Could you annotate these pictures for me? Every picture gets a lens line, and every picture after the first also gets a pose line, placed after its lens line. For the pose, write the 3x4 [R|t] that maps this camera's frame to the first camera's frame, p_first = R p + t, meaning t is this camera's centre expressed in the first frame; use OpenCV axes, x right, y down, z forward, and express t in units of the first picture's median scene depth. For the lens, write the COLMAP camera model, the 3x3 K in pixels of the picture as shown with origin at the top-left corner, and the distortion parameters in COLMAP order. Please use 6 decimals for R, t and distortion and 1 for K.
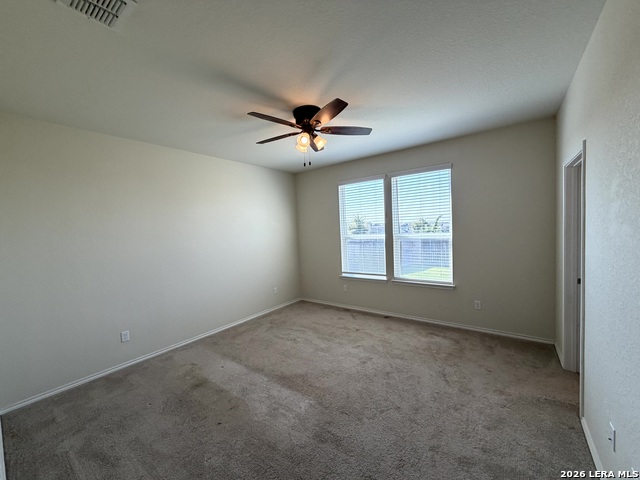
lens RADIAL K [[253.6, 0, 319.6], [0, 253.6, 240.2], [0, 0, 1]] dist [-0.000884, 0.000065]
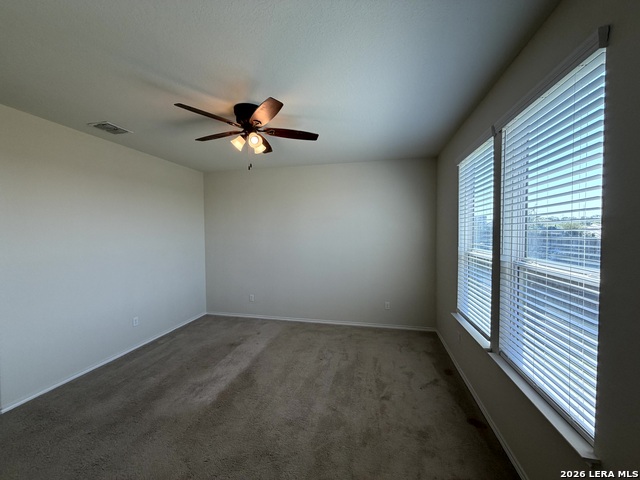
lens RADIAL K [[253.6, 0, 318.6], [0, 253.6, 239.7], [0, 0, 1]] dist [-0.000884, 0.000065]
pose [[0.408916, 0.065709, -0.910203, 0.669943], [-0.056850, 0.997301, 0.046456, -0.061385], [0.910800, 0.032748, 0.411548, 0.613208]]
